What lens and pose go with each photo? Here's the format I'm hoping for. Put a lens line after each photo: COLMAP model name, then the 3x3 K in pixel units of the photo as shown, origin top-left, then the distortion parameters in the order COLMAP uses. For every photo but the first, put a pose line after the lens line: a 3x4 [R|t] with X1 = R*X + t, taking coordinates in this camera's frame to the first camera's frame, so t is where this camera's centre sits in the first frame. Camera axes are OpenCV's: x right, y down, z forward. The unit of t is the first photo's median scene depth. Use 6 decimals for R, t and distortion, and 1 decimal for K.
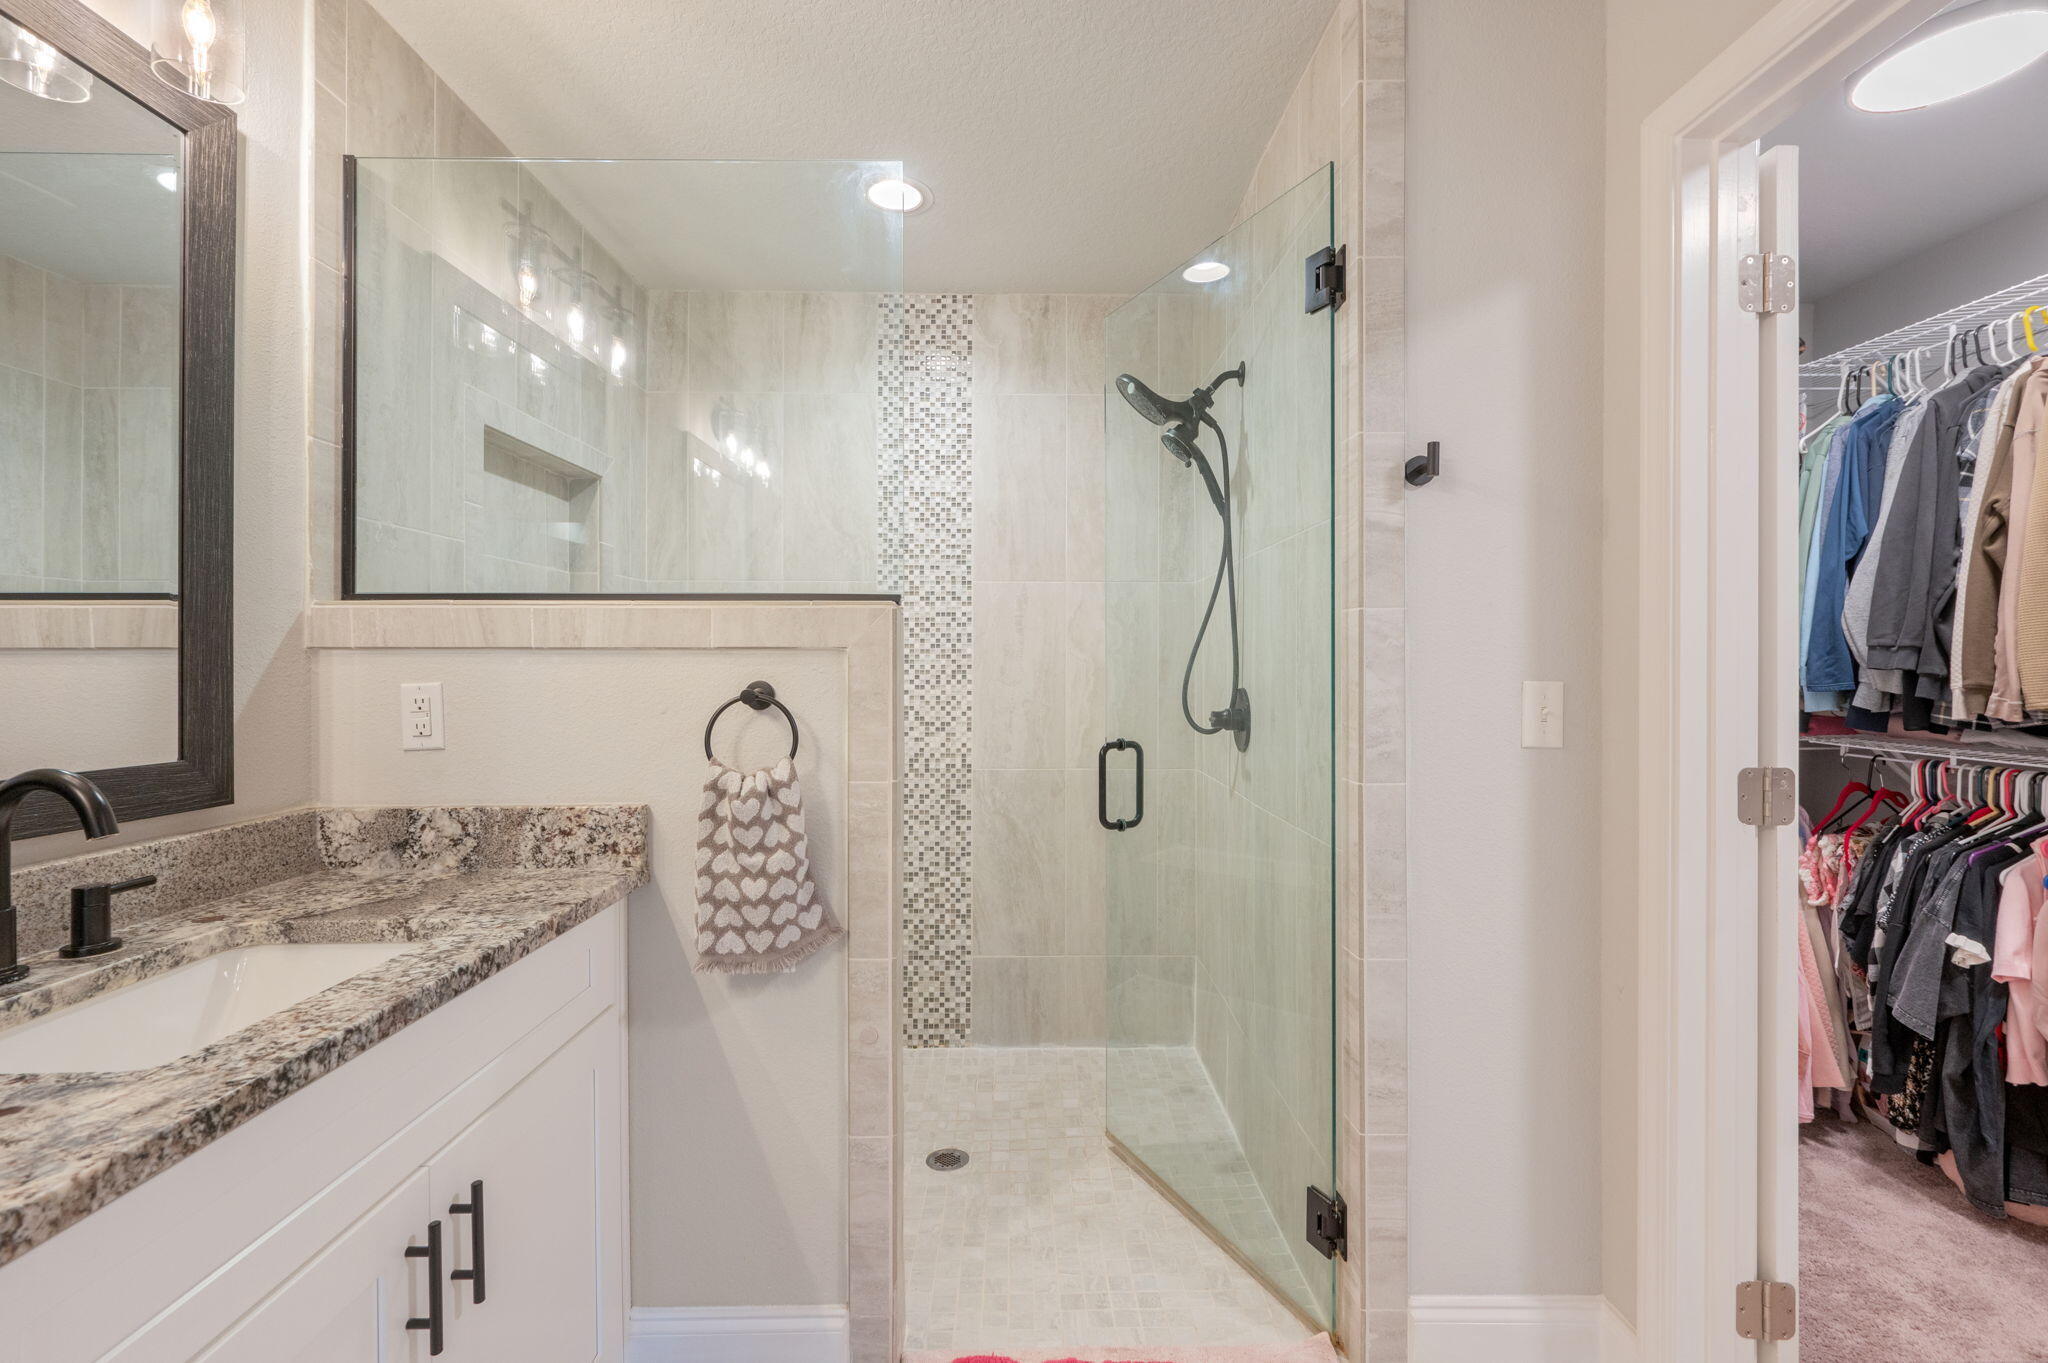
lens RADIAL K [[860.8, 0, 1027.5], [0, 860.8, 662.3], [0, 0, 1]] dist [-0.000639, 0.000900]
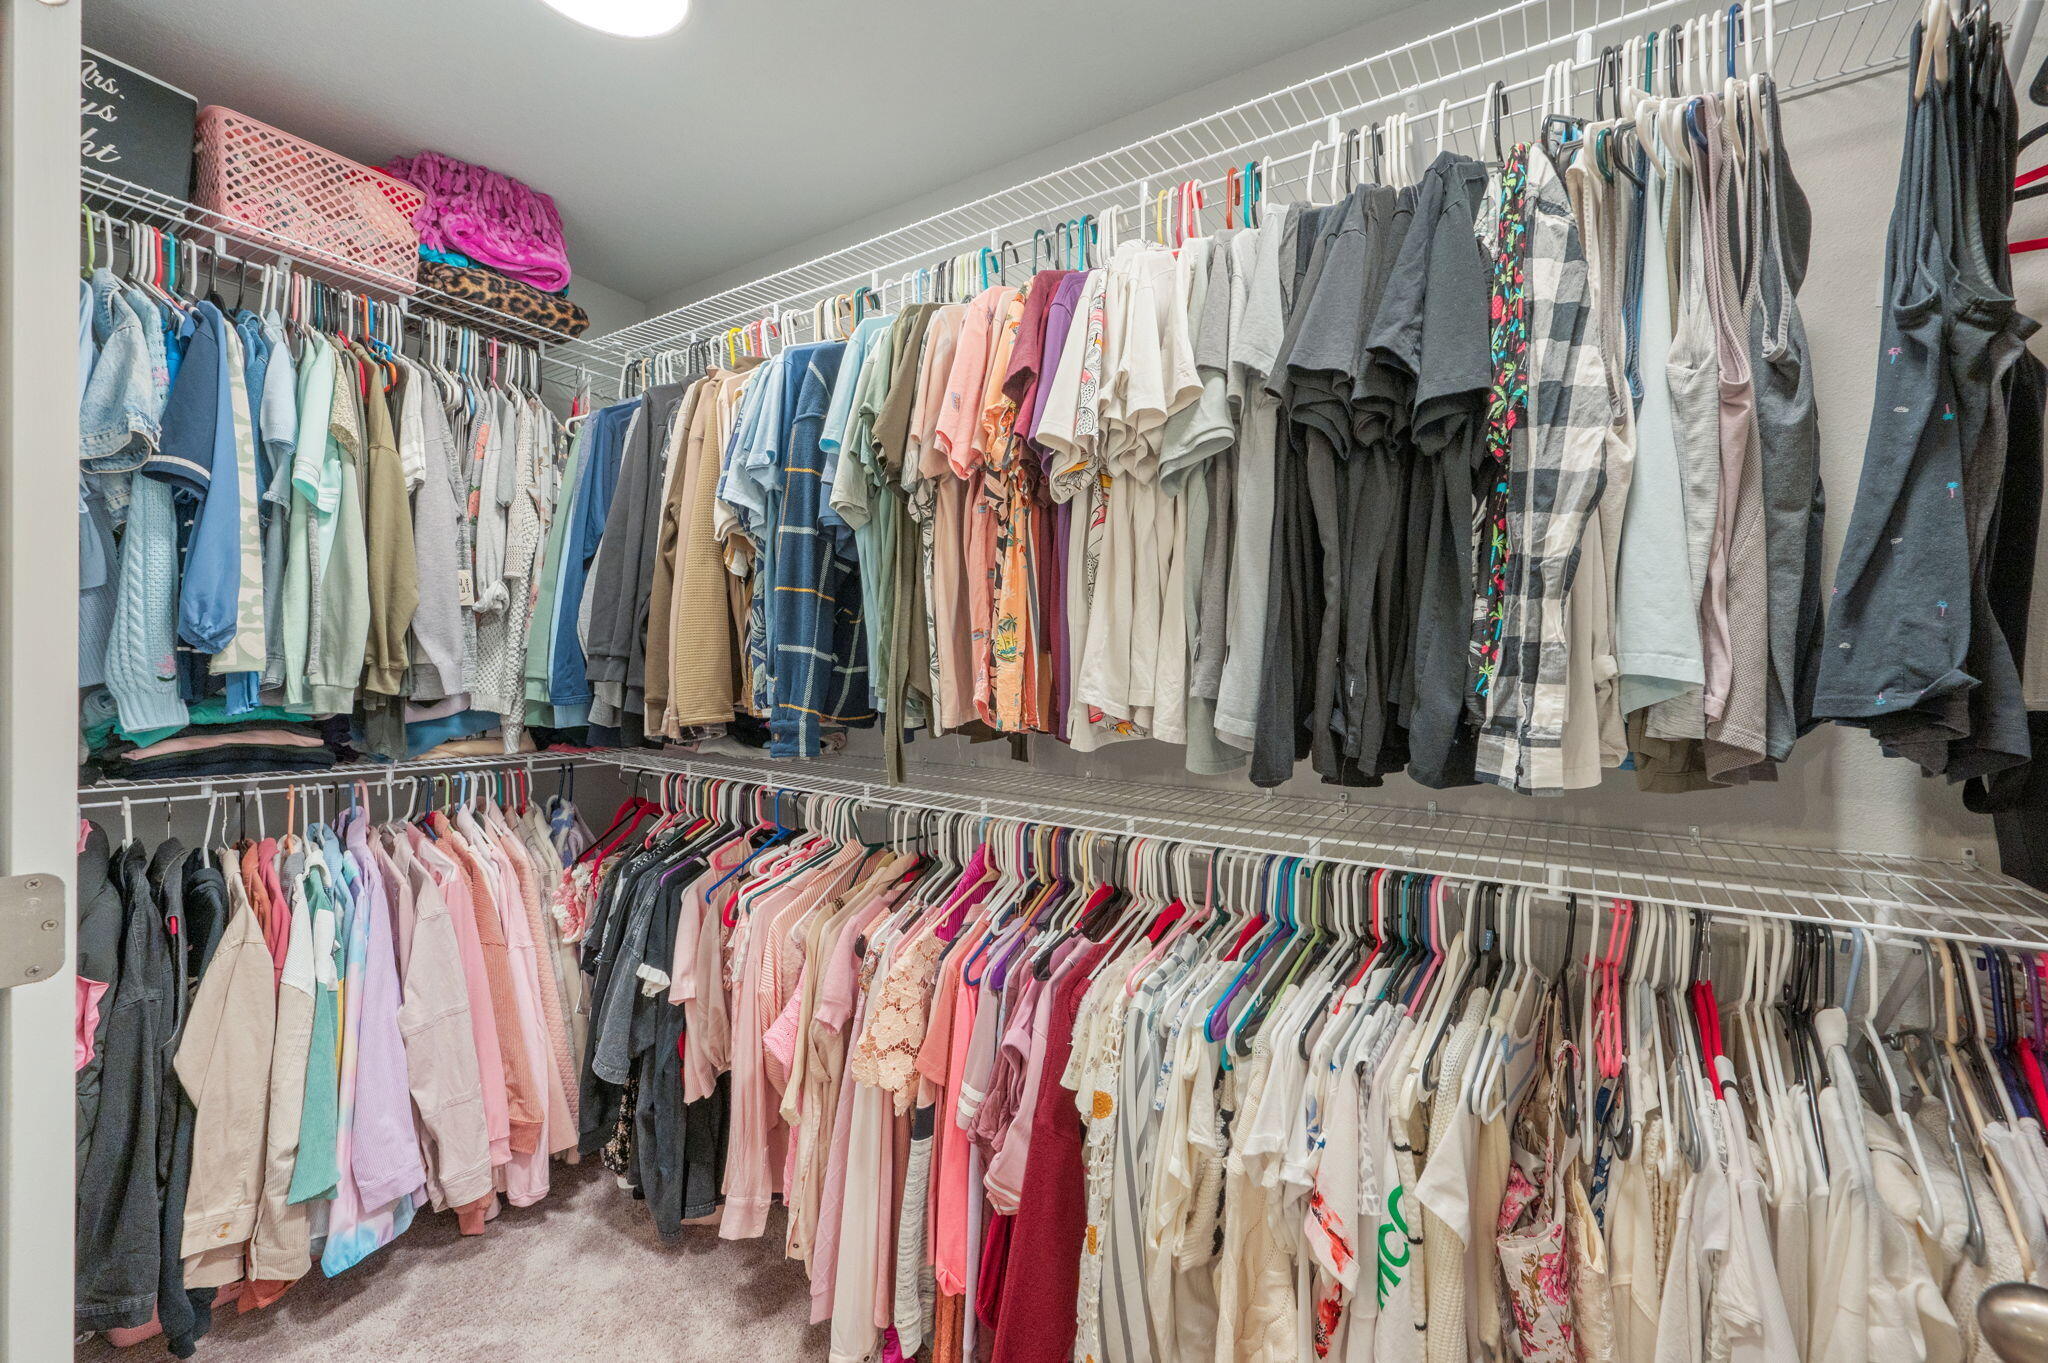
lens RADIAL K [[825.5, 0, 1024.0], [0, 825.5, 681.5], [0, 0, 1]] dist [-0.001280, -0.000116]
pose [[0.562006, 0.006140, 0.827110, 0.567656], [-0.022455, 0.999717, 0.007836, -0.008901], [-0.826828, -0.022976, 0.561985, 0.160654]]
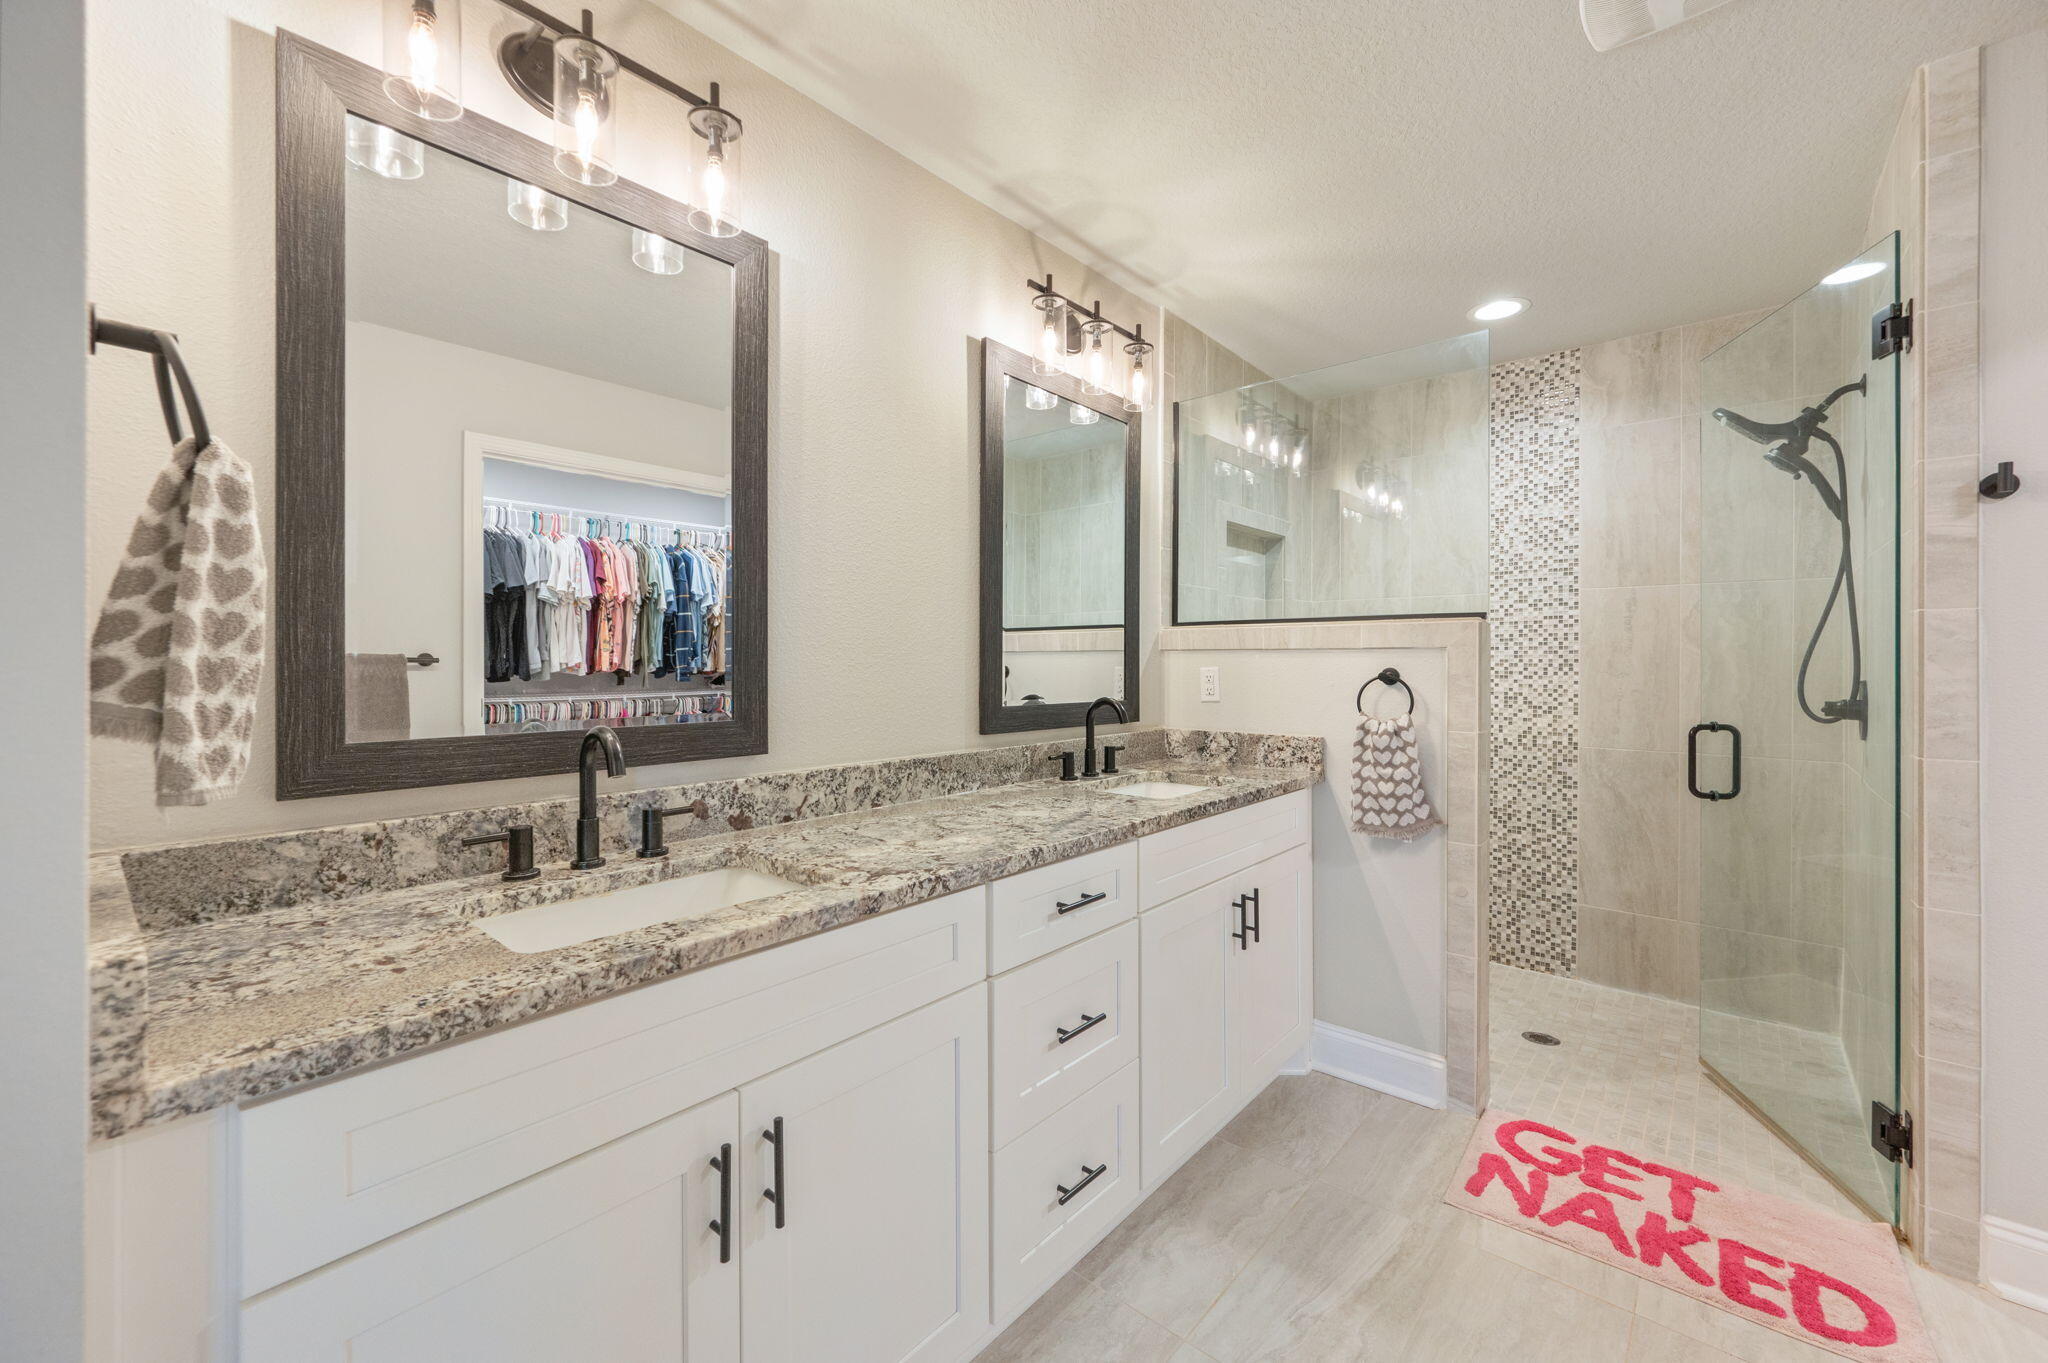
lens RADIAL K [[811.6, 0, 1031.0], [0, 811.6, 666.2], [0, 0, 1]] dist [-0.000792, 0.000021]
pose [[0.748003, 0.005505, -0.663672, 0.166580], [0.000490, 0.999961, 0.008847, 0.003350], [0.663695, -0.006943, 0.747971, -0.501756]]
